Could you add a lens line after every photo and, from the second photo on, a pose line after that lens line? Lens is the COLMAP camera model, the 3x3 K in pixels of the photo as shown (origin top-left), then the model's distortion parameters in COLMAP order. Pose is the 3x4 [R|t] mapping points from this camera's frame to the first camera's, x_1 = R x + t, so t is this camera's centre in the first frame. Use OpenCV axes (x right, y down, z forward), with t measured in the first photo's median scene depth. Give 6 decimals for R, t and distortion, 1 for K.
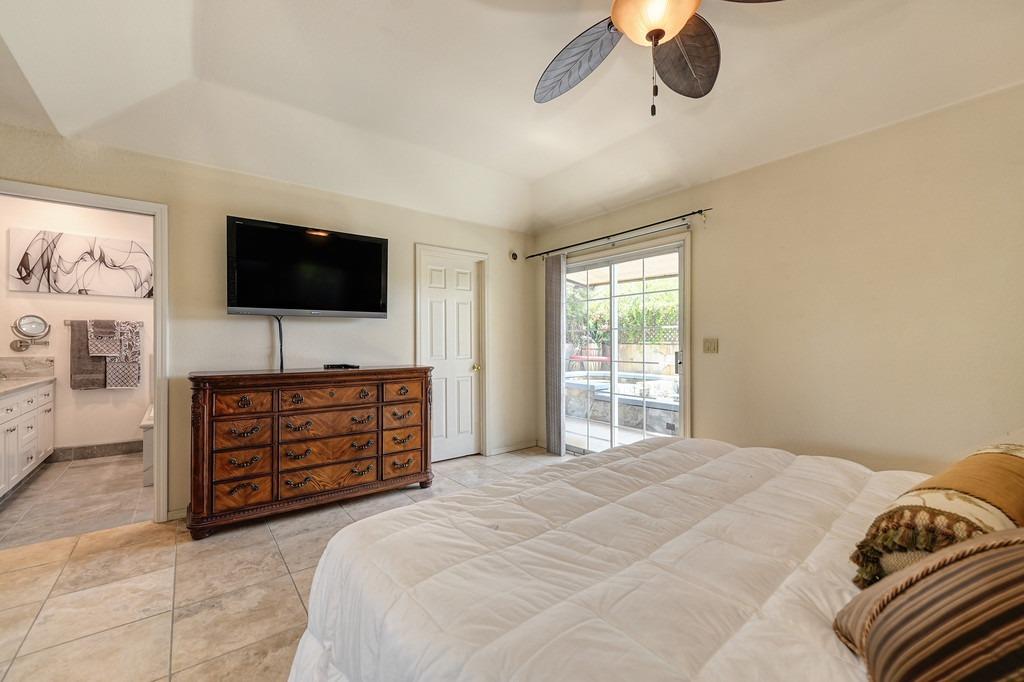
lens RADIAL K [[418.2, 0, 513.7], [0, 418.2, 337.9], [0, 0, 1]] dist [0.002000, 0.000084]
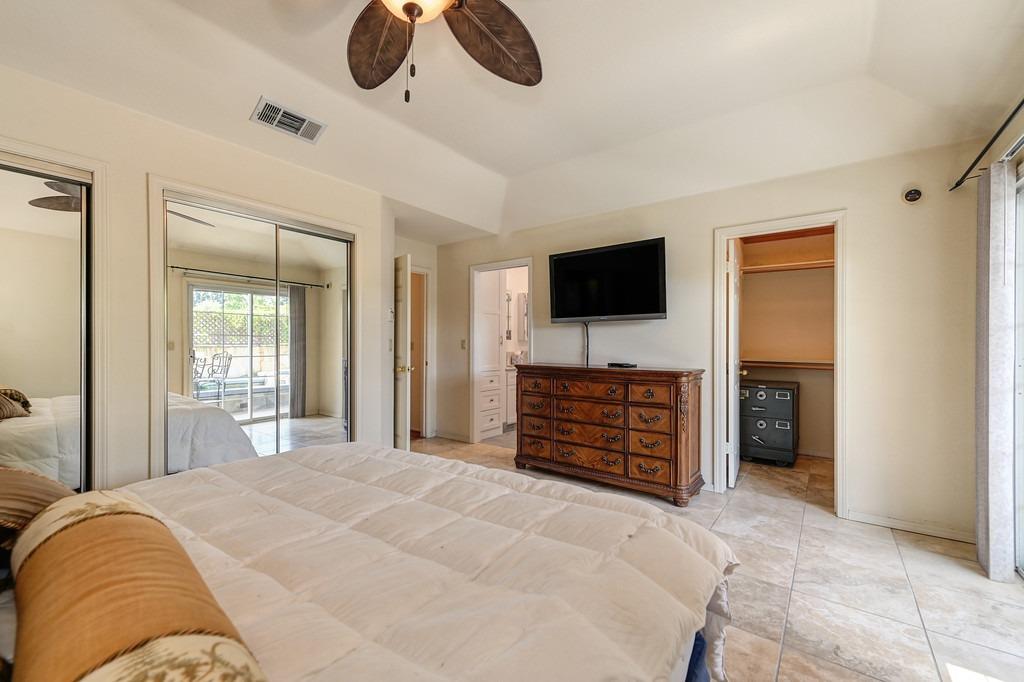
lens RADIAL K [[413.7, 0, 512.0], [0, 413.7, 341.0], [0, 0, 1]] dist [-0.000459, 0.000006]
pose [[0.256239, -0.003158, -0.966608, 0.598507], [0.005216, 0.999985, -0.001885, 0.005109], [0.966599, -0.004559, 0.256252, 0.466096]]
